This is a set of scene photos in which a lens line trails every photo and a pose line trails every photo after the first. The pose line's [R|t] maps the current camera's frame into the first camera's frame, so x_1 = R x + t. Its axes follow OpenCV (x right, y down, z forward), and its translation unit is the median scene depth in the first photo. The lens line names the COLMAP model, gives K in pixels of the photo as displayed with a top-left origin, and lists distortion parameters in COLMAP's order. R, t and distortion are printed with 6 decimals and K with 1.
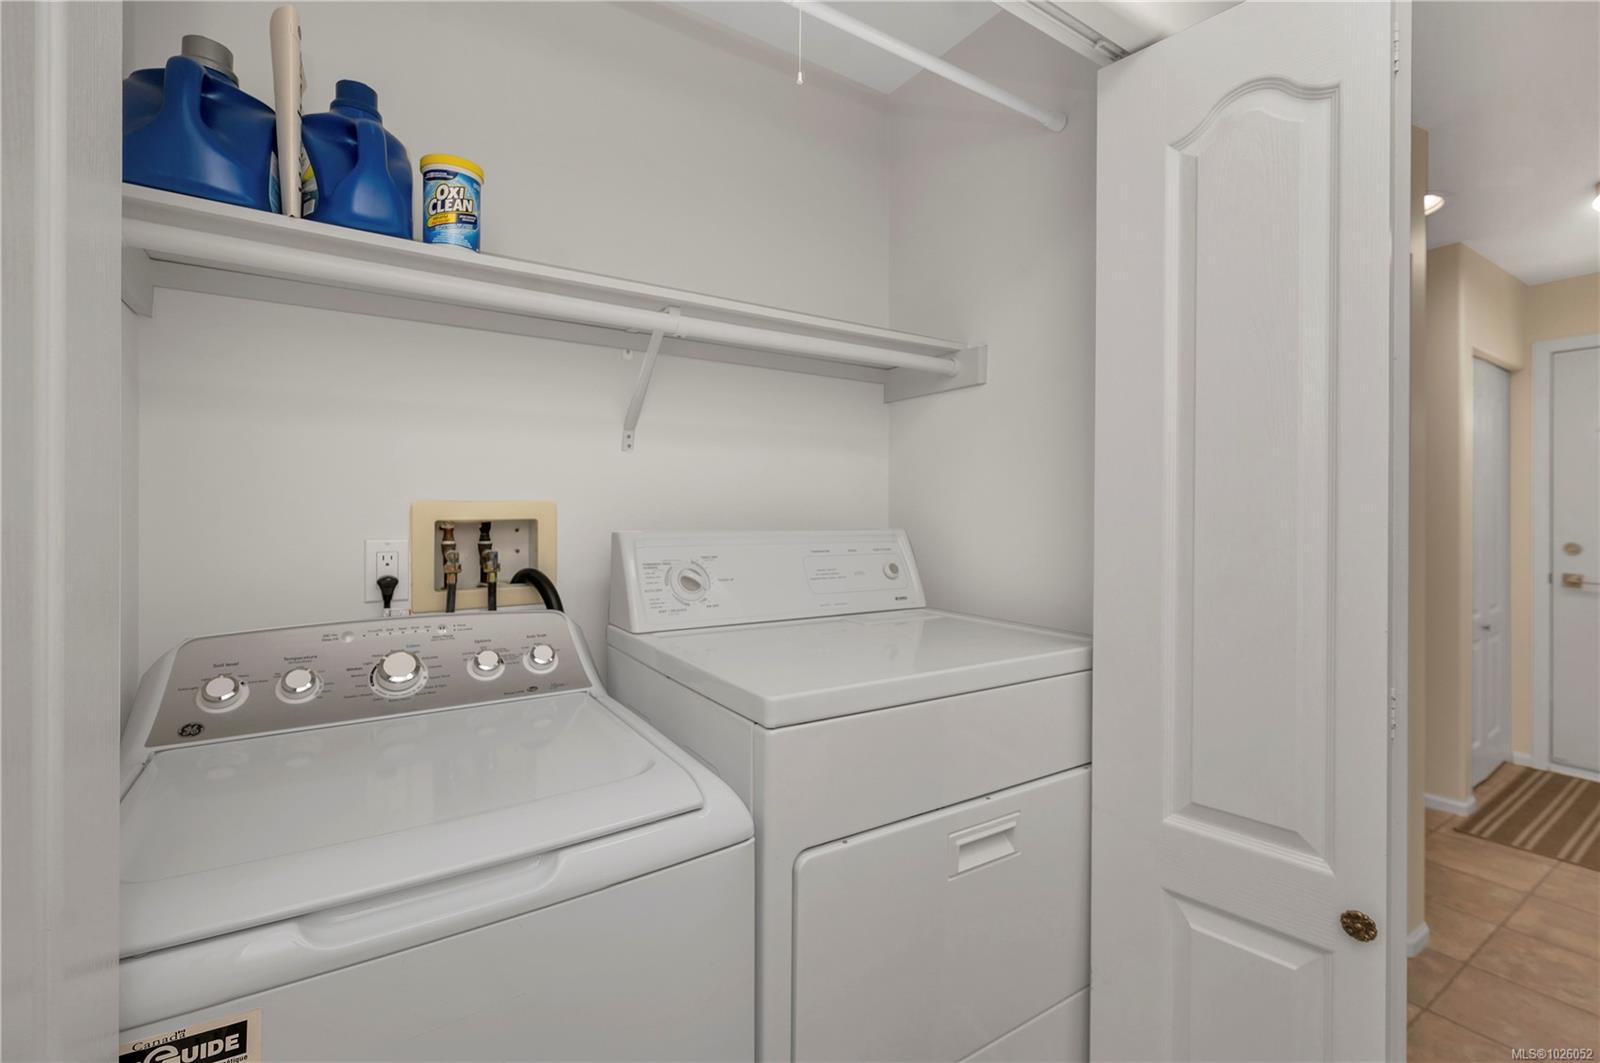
lens RADIAL K [[703.9, 0, 798.6], [0, 703.9, 517.3], [0, 0, 1]] dist [-0.000816, -0.000163]
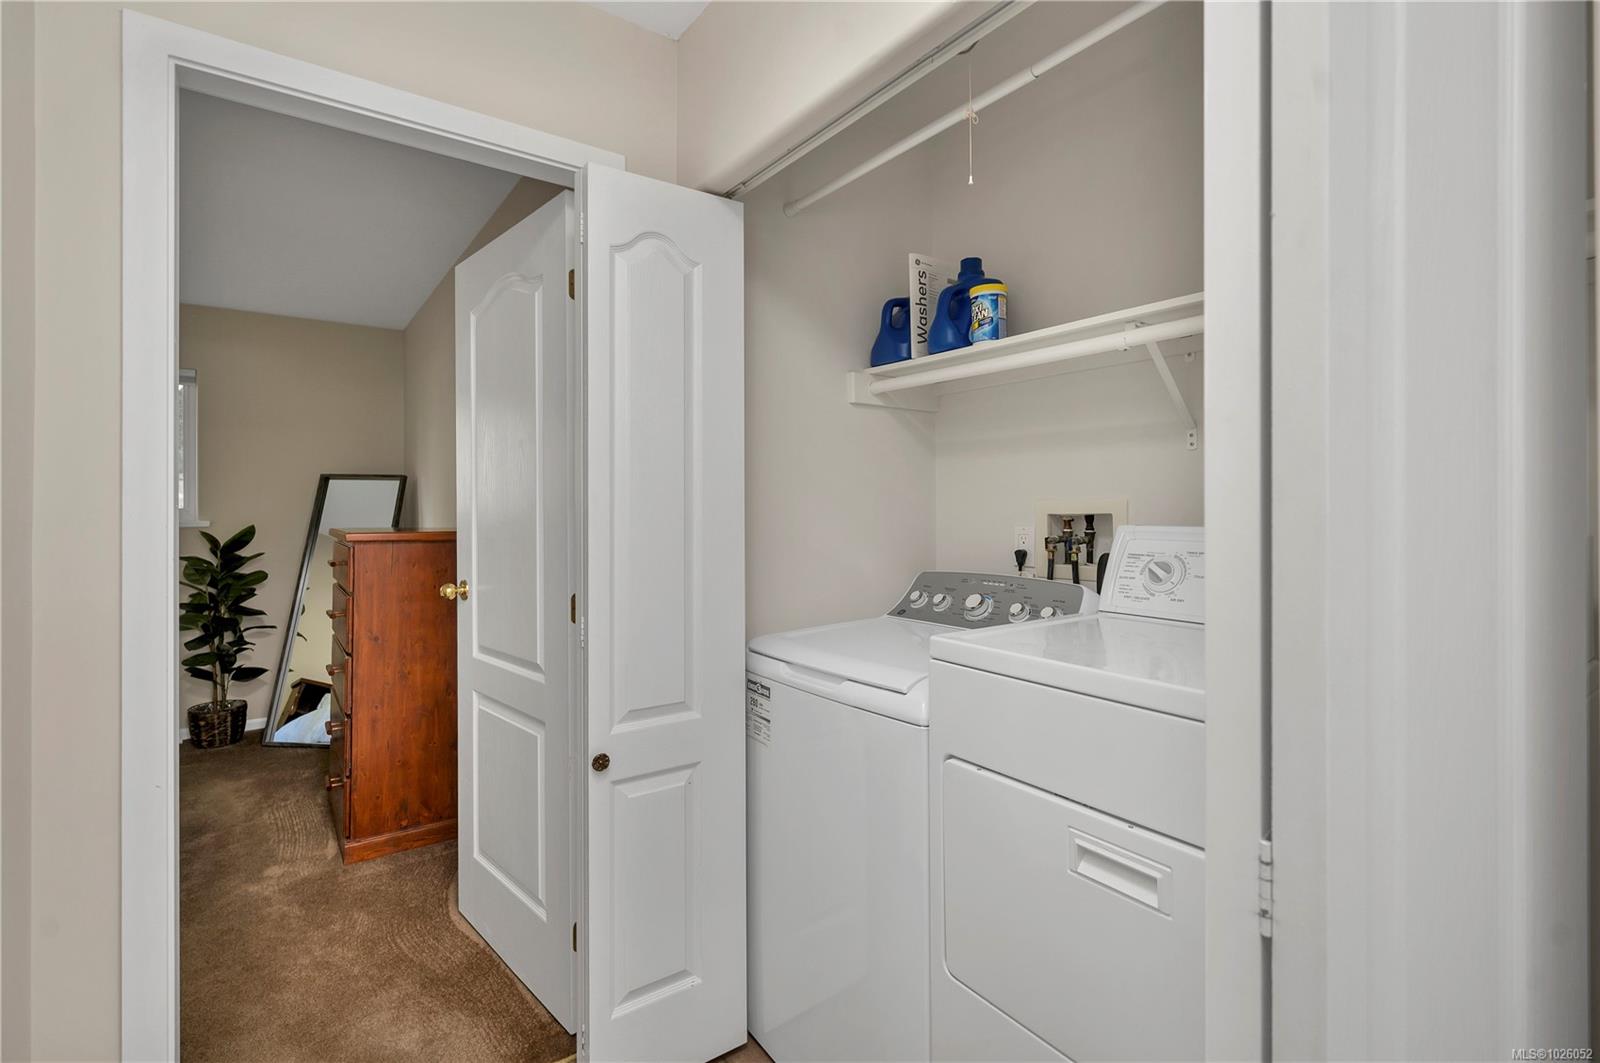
lens RADIAL K [[703.9, 0, 798.6], [0, 703.9, 517.3], [0, 0, 1]] dist [-0.000816, -0.000163]
pose [[0.052756, 0.010263, -0.998555, 0.908211], [-0.001208, 0.999947, 0.010214, -0.003646], [0.998607, 0.000667, 0.052766, 0.421460]]
